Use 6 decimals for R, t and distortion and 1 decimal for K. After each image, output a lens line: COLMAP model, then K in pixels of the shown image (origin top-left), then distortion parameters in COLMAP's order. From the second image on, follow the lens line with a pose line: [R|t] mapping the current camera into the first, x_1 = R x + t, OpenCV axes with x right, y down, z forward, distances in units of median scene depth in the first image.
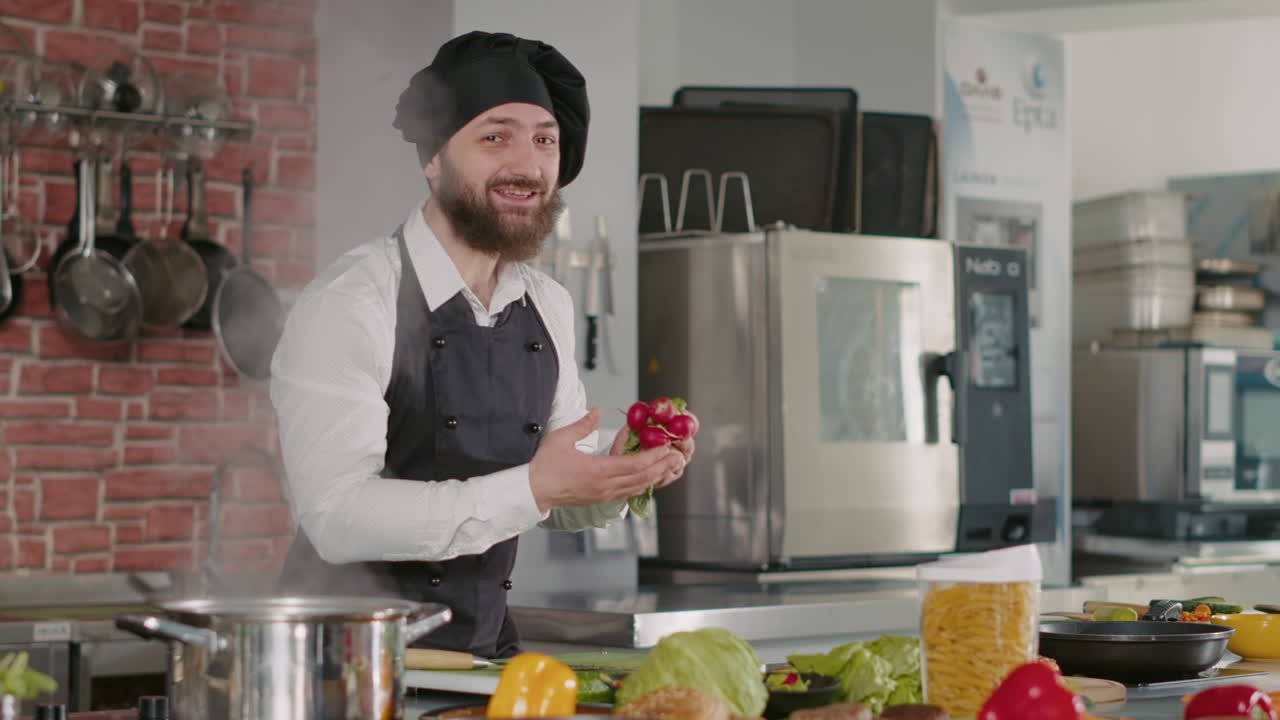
lens RADIAL K [[2918.9, 0, 640.0], [0, 2918.9, 361.5], [0, 0, 1]] dist [-0.103877, 0.000000]
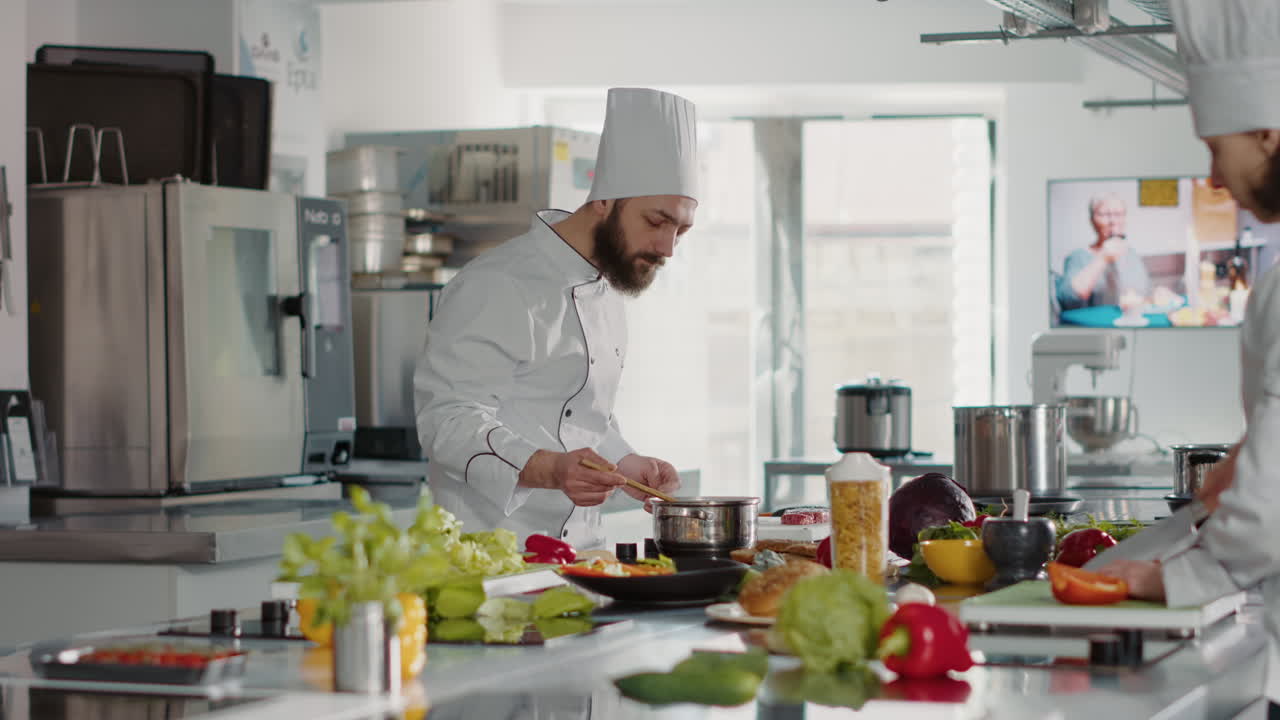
lens RADIAL K [[2918.9, 0, 640.2], [0, 2918.9, 359.5], [0, 0, 1]] dist [-0.103877, 0.000000]
pose [[0.901792, -0.010952, 0.432031, -0.249410], [0.001199, 0.999738, 0.022839, -0.003526], [-0.432168, -0.020078, 0.901569, -0.050951]]
